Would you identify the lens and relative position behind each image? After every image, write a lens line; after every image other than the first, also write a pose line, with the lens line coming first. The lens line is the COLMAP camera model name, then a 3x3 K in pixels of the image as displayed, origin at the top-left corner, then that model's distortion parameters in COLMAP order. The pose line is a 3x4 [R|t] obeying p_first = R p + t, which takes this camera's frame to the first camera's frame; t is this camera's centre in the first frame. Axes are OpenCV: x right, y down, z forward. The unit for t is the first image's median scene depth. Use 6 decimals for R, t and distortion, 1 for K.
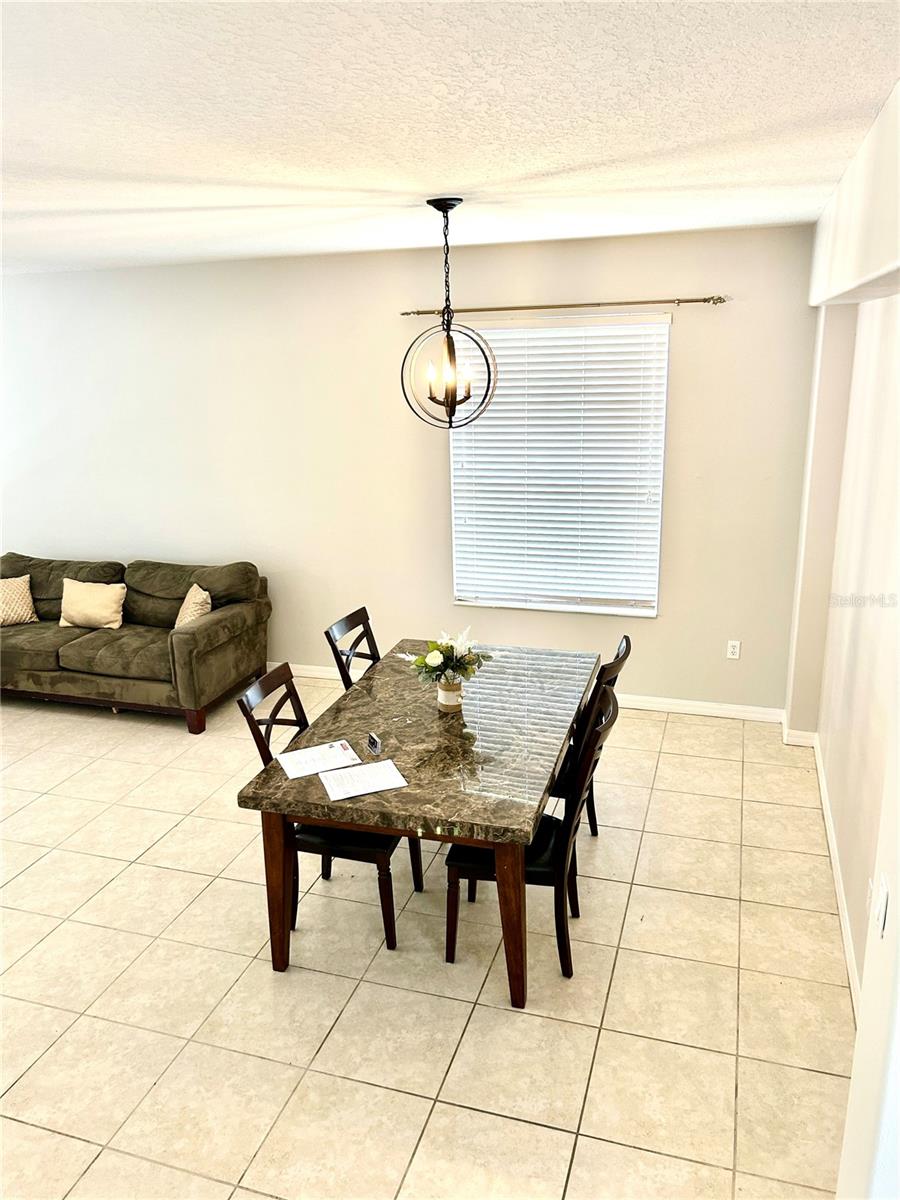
lens RADIAL K [[901.5, 0, 442.7], [0, 901.5, 609.1], [0, 0, 1]] dist [0.053089, -0.075115]
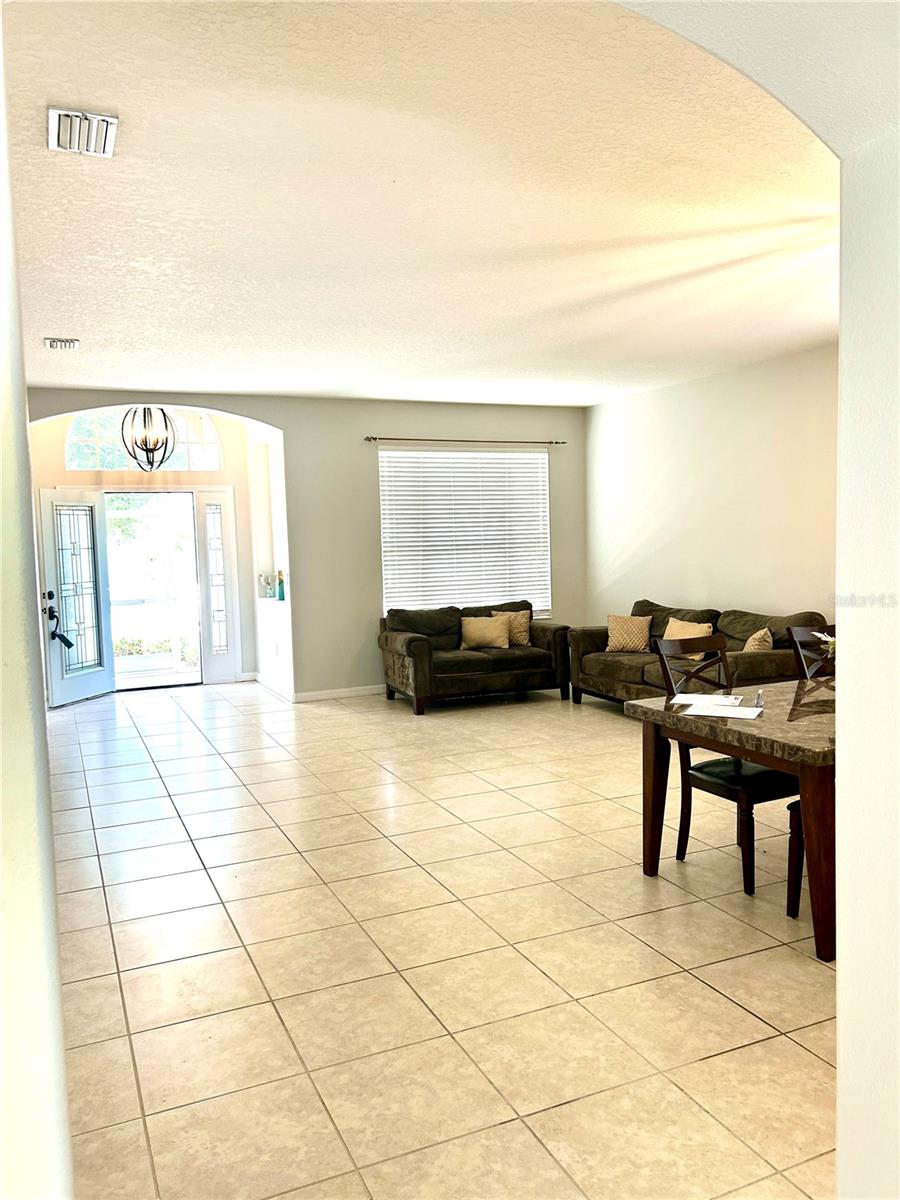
lens RADIAL K [[885.8, 0, 418.2], [0, 885.8, 585.9], [0, 0, 1]] dist [0.089272, -0.068341]
pose [[0.661243, 0.067698, -0.747111, 0.269198], [-0.210748, 0.972576, -0.098398, 0.125190], [0.719960, 0.222516, 0.657376, -0.027532]]
